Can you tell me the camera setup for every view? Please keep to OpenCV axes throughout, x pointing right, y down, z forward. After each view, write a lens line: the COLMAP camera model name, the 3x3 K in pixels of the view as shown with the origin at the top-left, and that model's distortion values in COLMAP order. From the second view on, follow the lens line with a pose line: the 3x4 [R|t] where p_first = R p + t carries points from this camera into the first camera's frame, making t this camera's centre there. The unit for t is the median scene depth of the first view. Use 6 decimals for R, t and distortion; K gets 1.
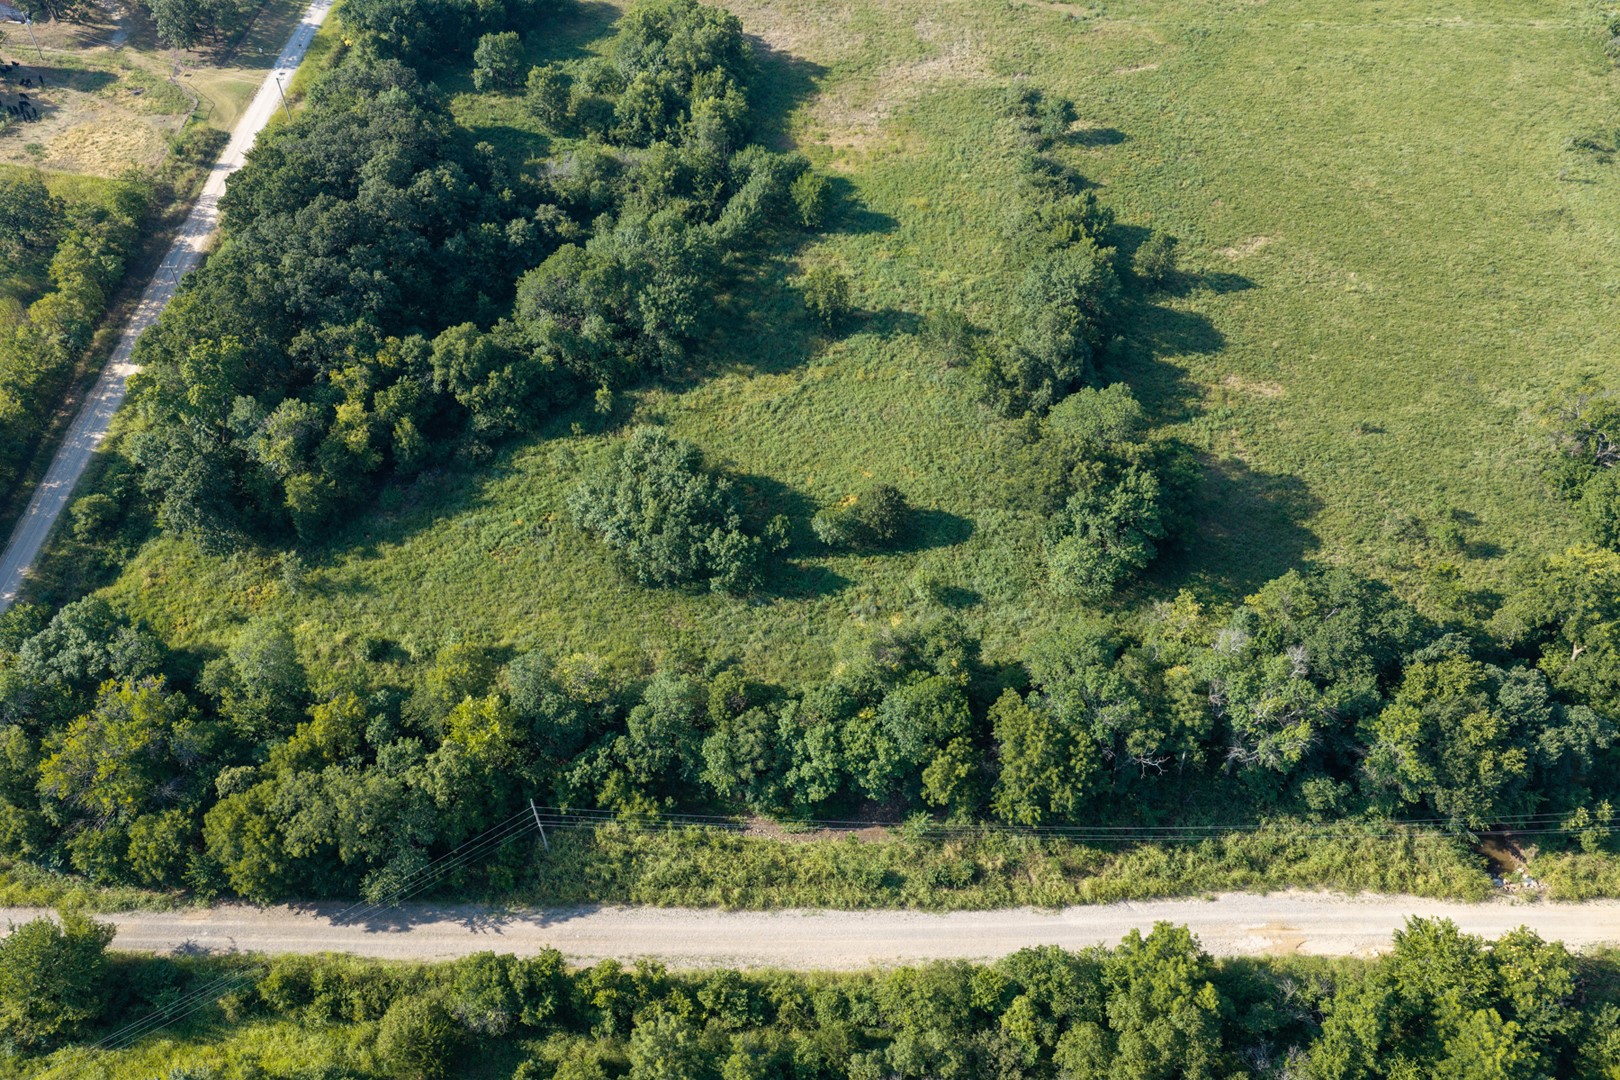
lens RADIAL K [[1345.0, 0, 810.0], [0, 1345.0, 540.0], [0, 0, 1]] dist [0.012816, -0.020158]
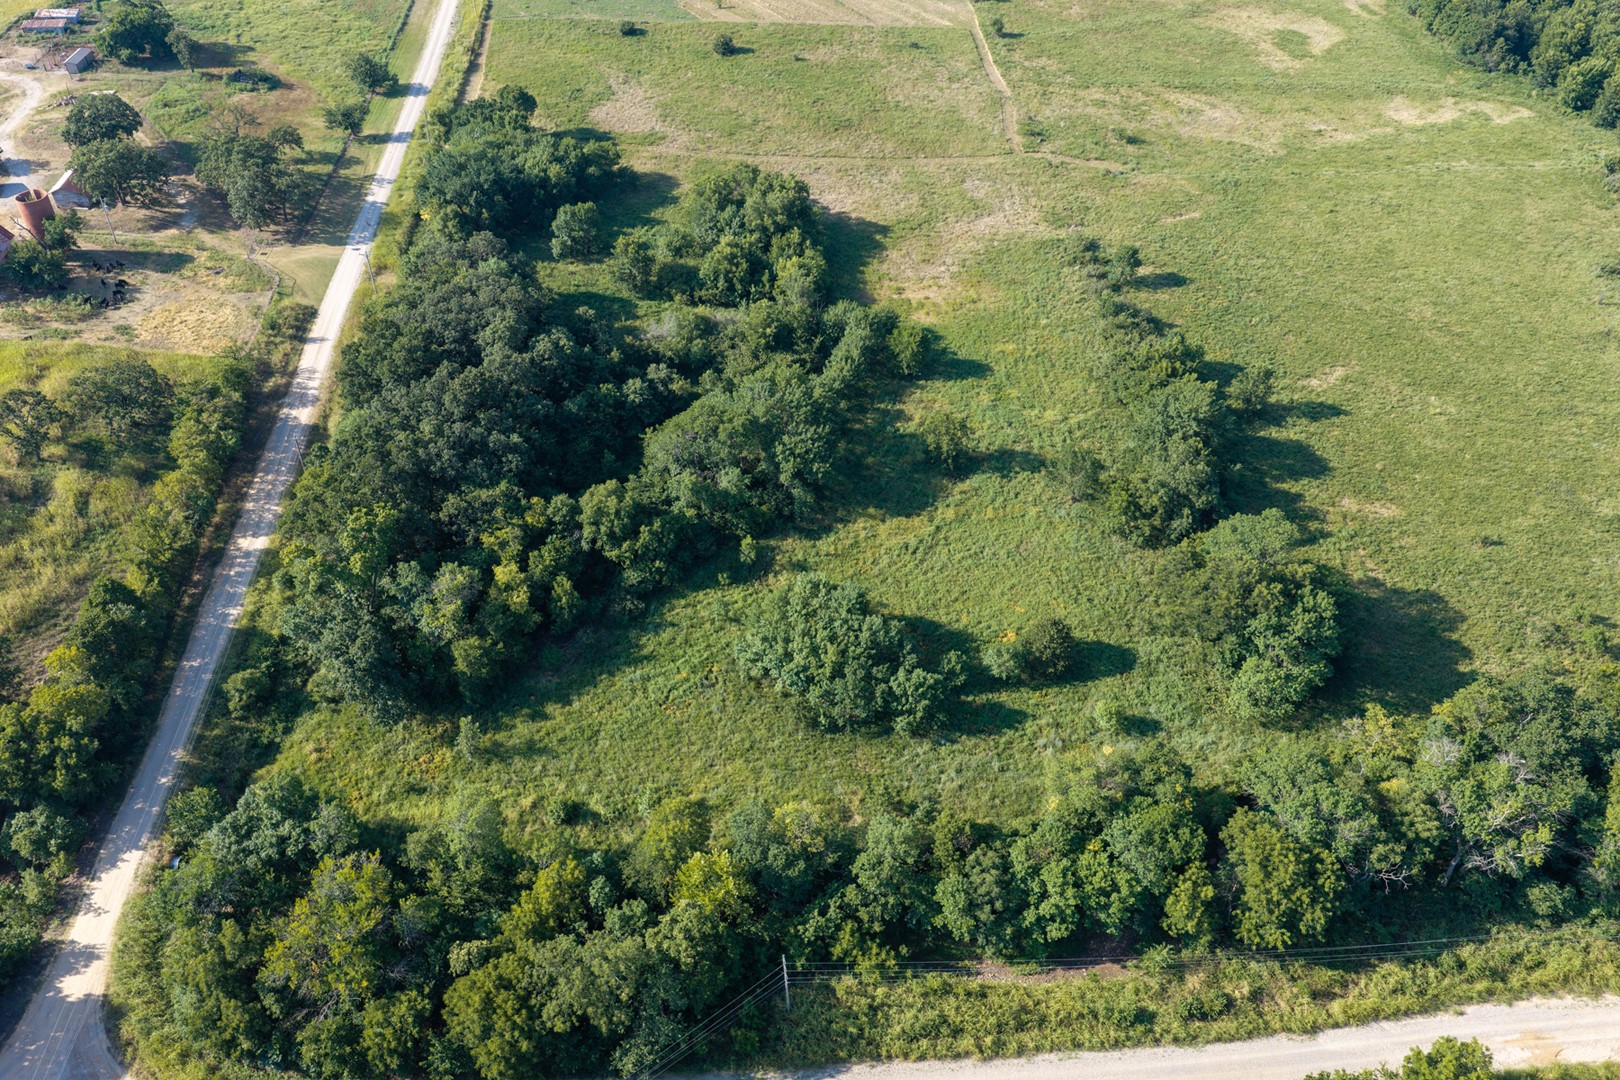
lens RADIAL K [[1345.7, 0, 810.0], [0, 1345.7, 540.0], [0, 0, 1]] dist [0.015375, -0.026275]
pose [[0.996888, -0.047585, 0.062855, -0.177105], [0.054354, 0.992356, -0.110795, 0.002814], [-0.057102, 0.113867, 0.991854, -0.001394]]
